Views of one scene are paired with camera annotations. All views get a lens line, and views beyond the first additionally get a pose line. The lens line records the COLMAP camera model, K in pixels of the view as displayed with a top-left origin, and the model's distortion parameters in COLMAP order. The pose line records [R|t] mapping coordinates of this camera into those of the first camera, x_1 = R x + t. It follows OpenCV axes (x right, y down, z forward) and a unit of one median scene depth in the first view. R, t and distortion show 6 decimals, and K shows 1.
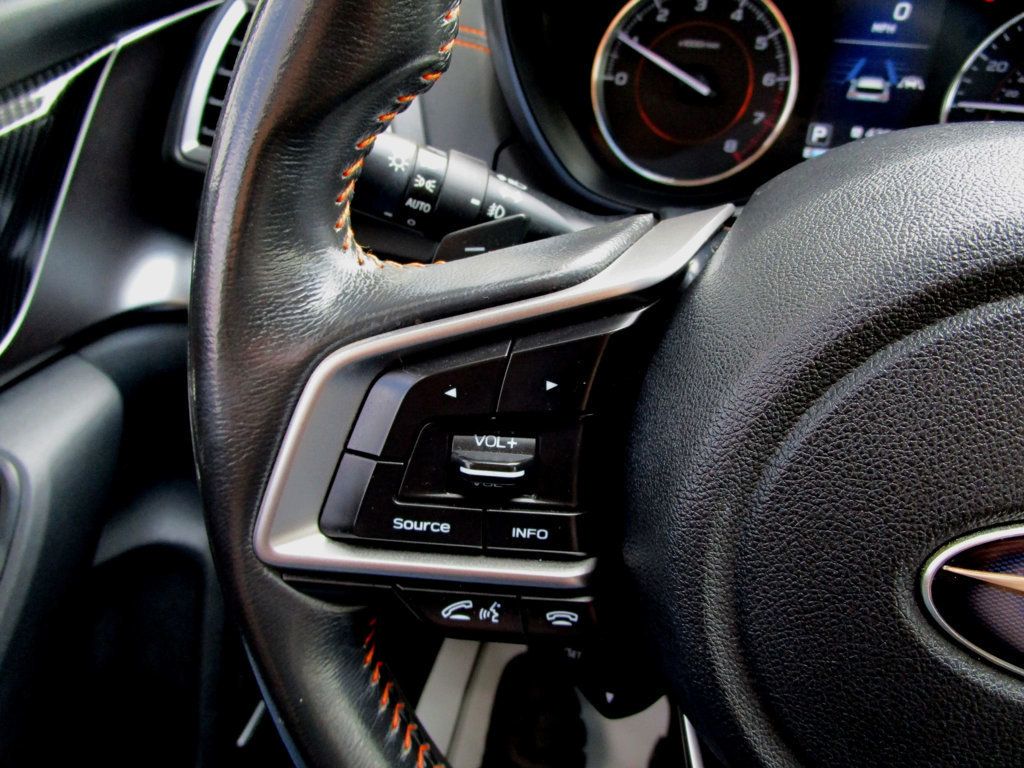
lens RADIAL K [[722.7, 0, 512.0], [0, 722.7, 384.0], [0, 0, 1]] dist [-0.032259, 0.006746]
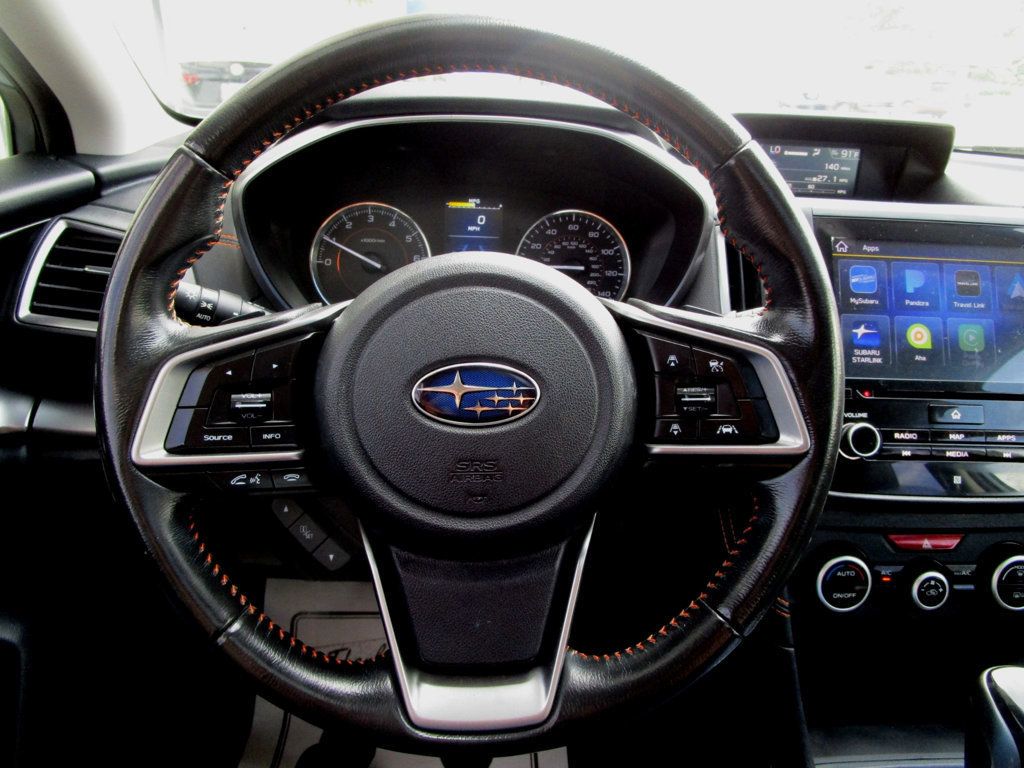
lens RADIAL K [[722.7, 0, 512.0], [0, 722.7, 384.0], [0, 0, 1]] dist [-0.032259, 0.006746]
pose [[0.947891, -0.079159, 0.308605, 0.052558], [0.159737, 0.956178, -0.245373, 0.682092], [-0.275658, 0.281882, 0.918997, -1.190281]]
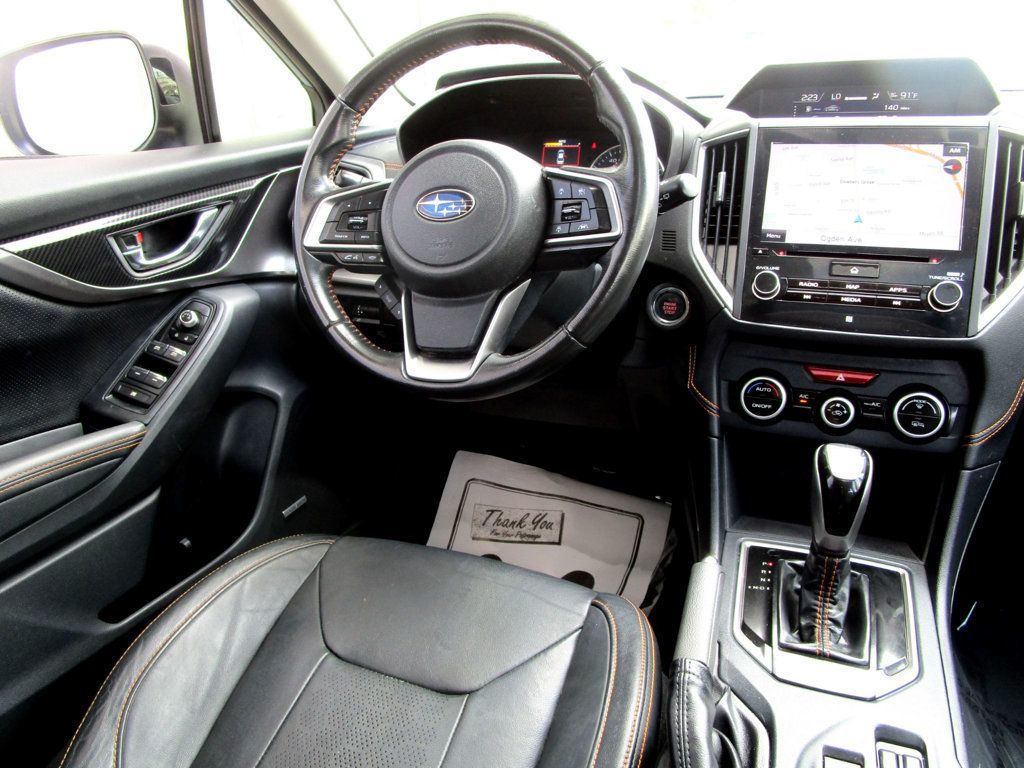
lens RADIAL K [[722.7, 0, 512.0], [0, 722.7, 384.0], [0, 0, 1]] dist [-0.032259, 0.006746]
pose [[0.995715, 0.006908, -0.092214, 1.253687], [-0.033646, 0.955919, -0.291697, 2.194978], [0.086135, 0.293550, 0.952055, -2.653681]]
